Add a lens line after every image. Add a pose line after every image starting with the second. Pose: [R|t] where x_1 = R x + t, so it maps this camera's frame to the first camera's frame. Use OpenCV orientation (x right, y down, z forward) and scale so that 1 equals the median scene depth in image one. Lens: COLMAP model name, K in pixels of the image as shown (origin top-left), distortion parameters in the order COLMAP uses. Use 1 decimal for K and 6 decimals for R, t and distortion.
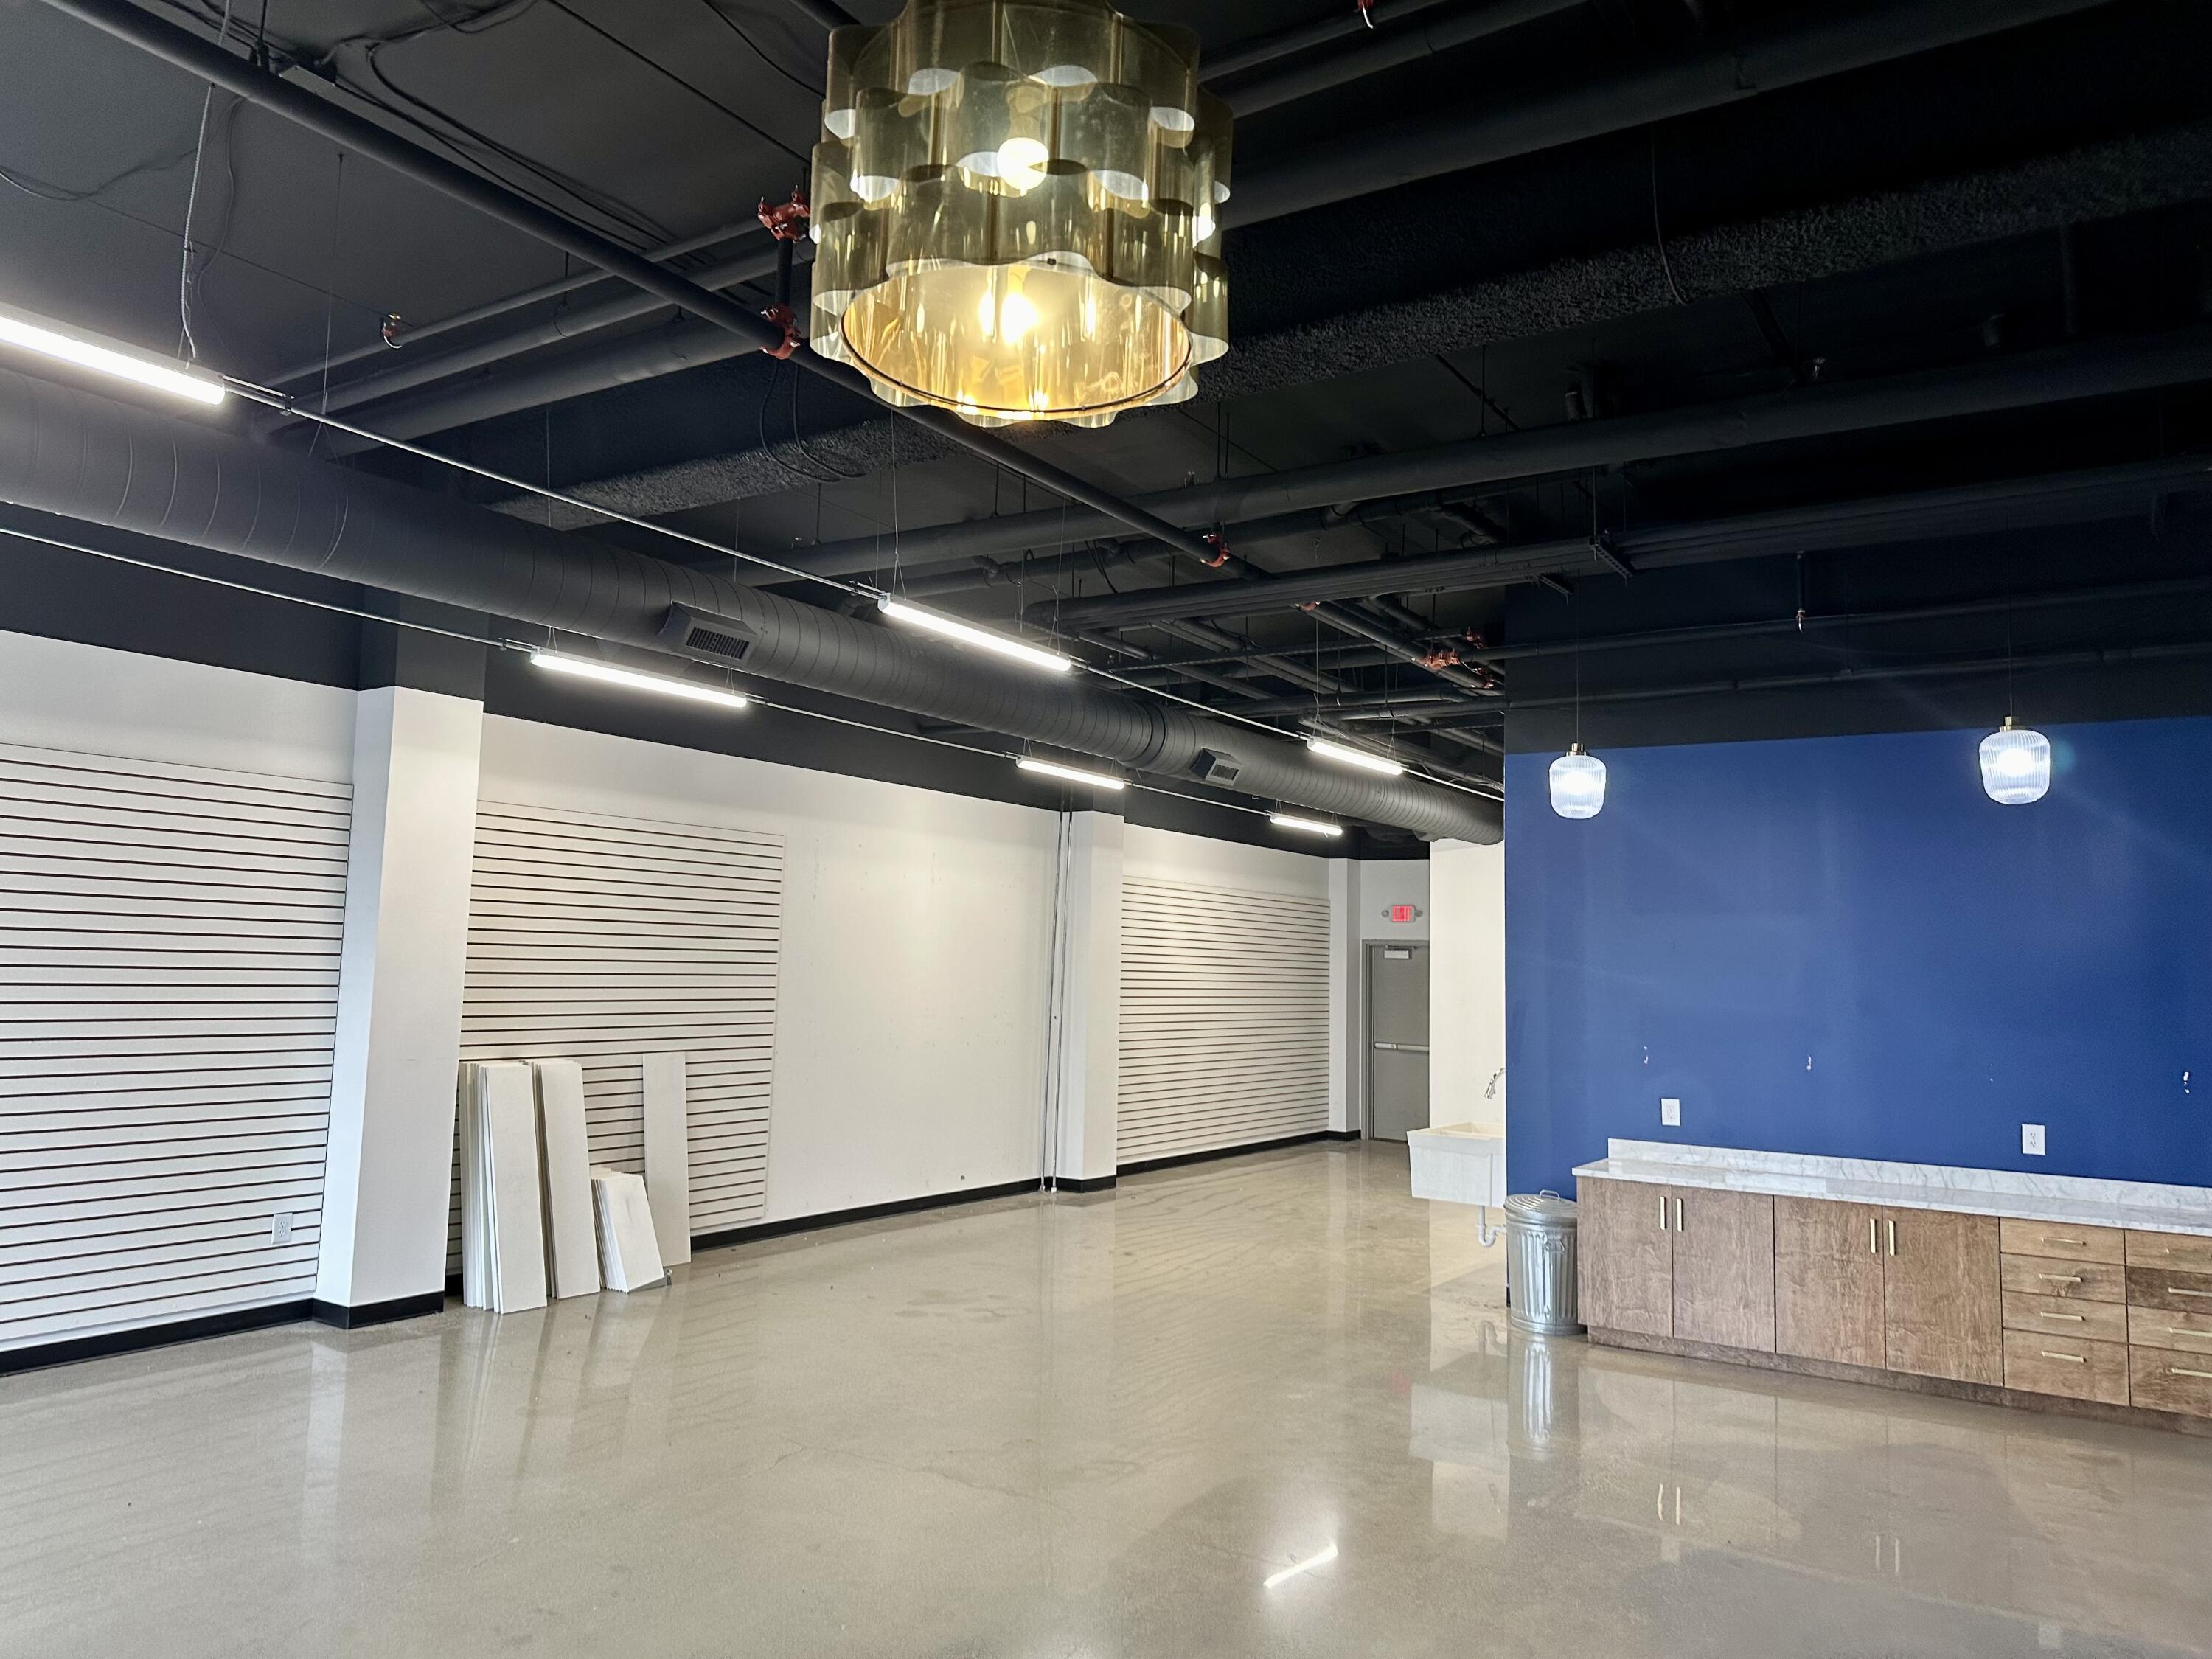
lens RADIAL K [[1564.9, 0, 1104.8], [0, 1564.9, 811.1], [0, 0, 1]] dist [0.055310, -0.088890]
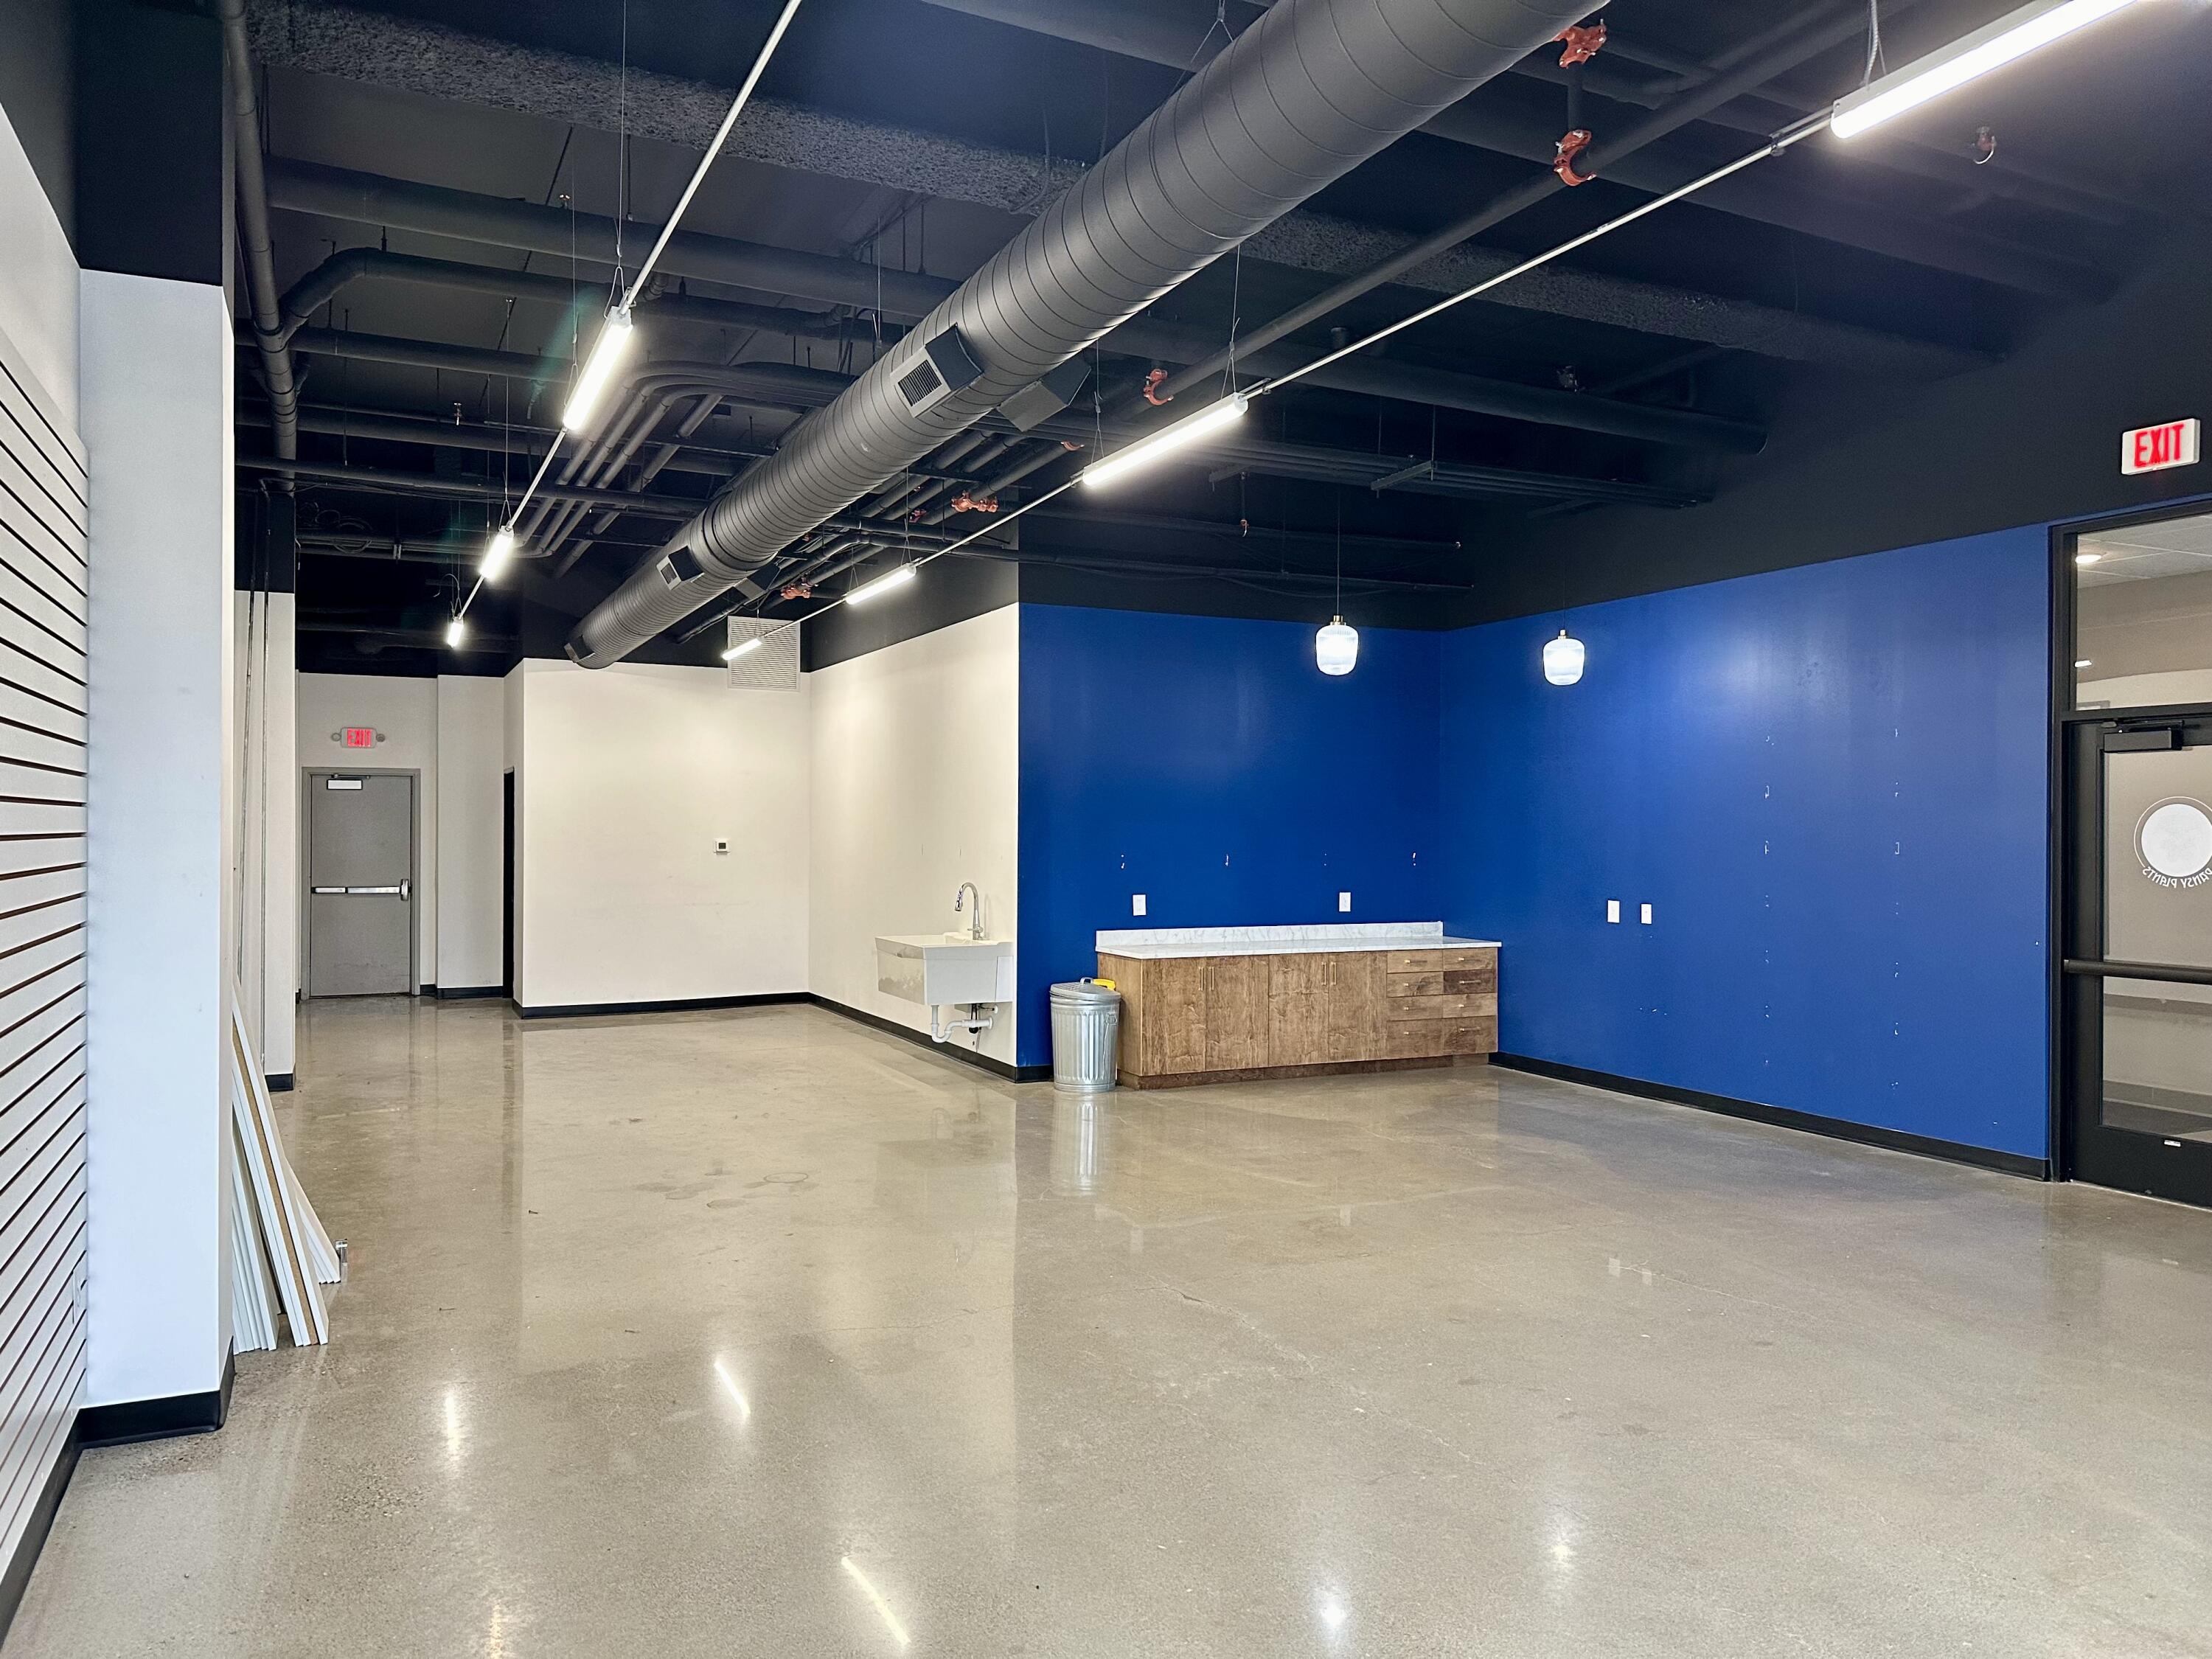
lens RADIAL K [[1524.5, 0, 1106.0], [0, 1524.5, 829.5], [0, 0, 1]] dist [0.063865, 0.000445]
pose [[0.510843, -0.025717, 0.859289, -0.786932], [-0.075562, 0.994341, 0.074680, 0.046954], [-0.856347, -0.103080, 0.506009, 0.461561]]
